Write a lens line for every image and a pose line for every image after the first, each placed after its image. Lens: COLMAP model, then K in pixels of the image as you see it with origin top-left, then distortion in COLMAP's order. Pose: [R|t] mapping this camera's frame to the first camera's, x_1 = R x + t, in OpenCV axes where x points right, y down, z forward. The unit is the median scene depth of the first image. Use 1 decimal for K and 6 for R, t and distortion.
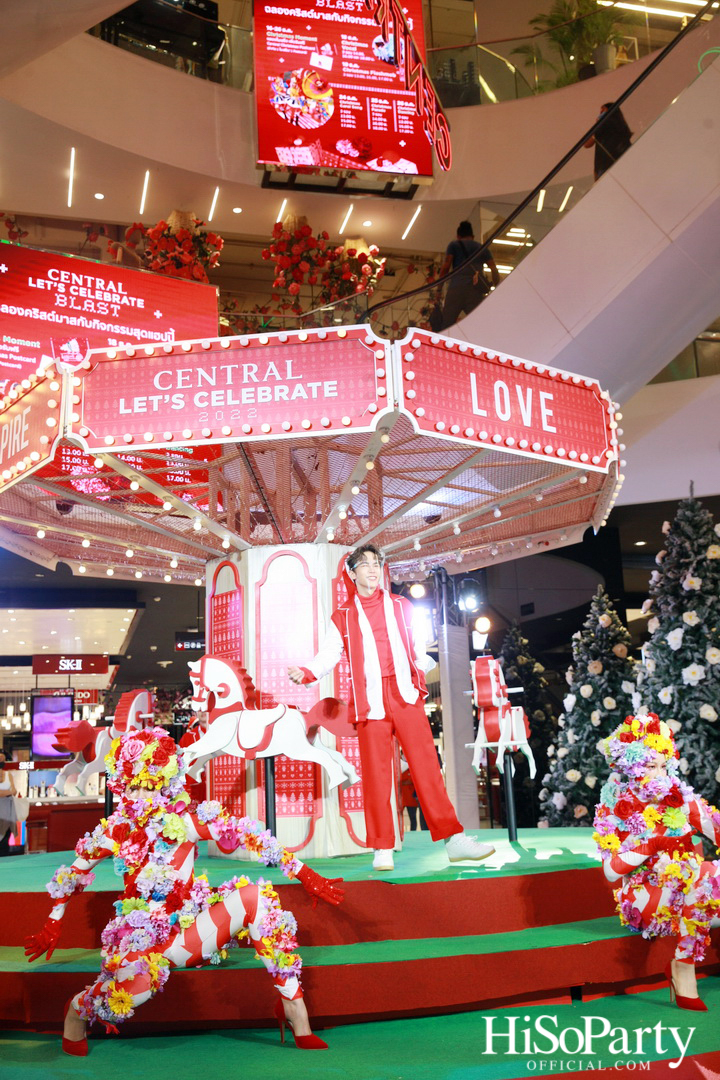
lens RADIAL K [[1073.2, 0, 356.2], [0, 1073.2, 542.1], [0, 0, 1]] dist [-0.015483, 0.102880]
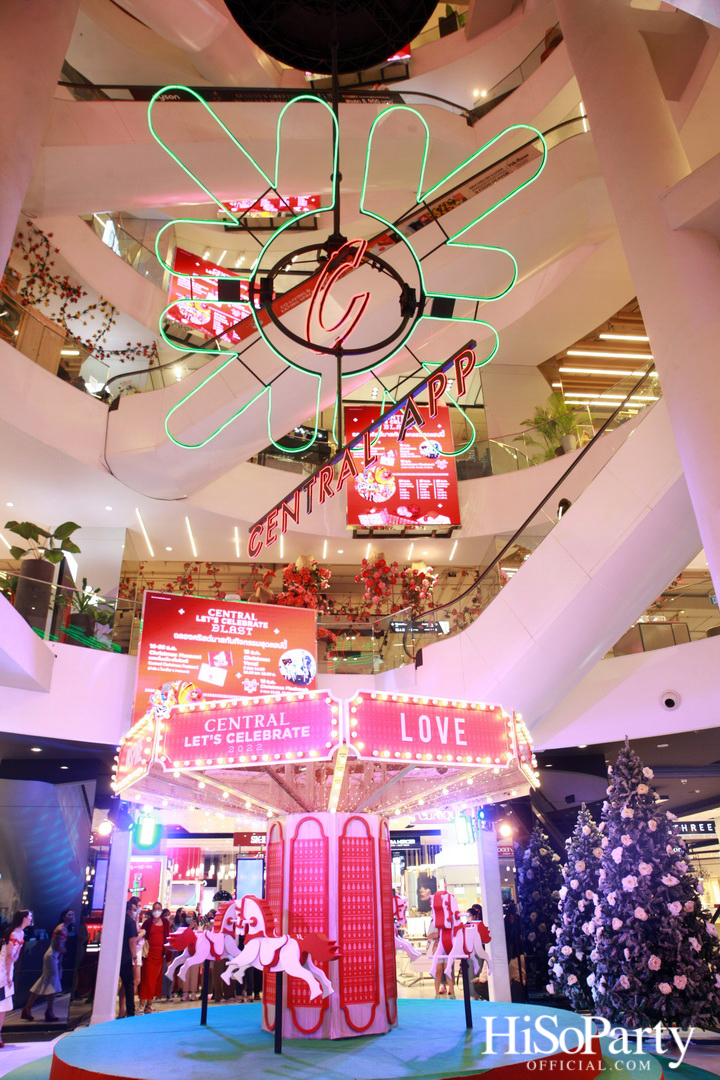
lens RADIAL K [[738.0, 0, 358.8], [0, 738.0, 542.9], [0, 0, 1]] dist [-0.109887, 0.084805]
pose [[0.983510, -0.065295, -0.168657, 0.199728], [0.023054, 0.970208, -0.241173, -0.116625], [0.179379, 0.233308, 0.955715, -0.076704]]
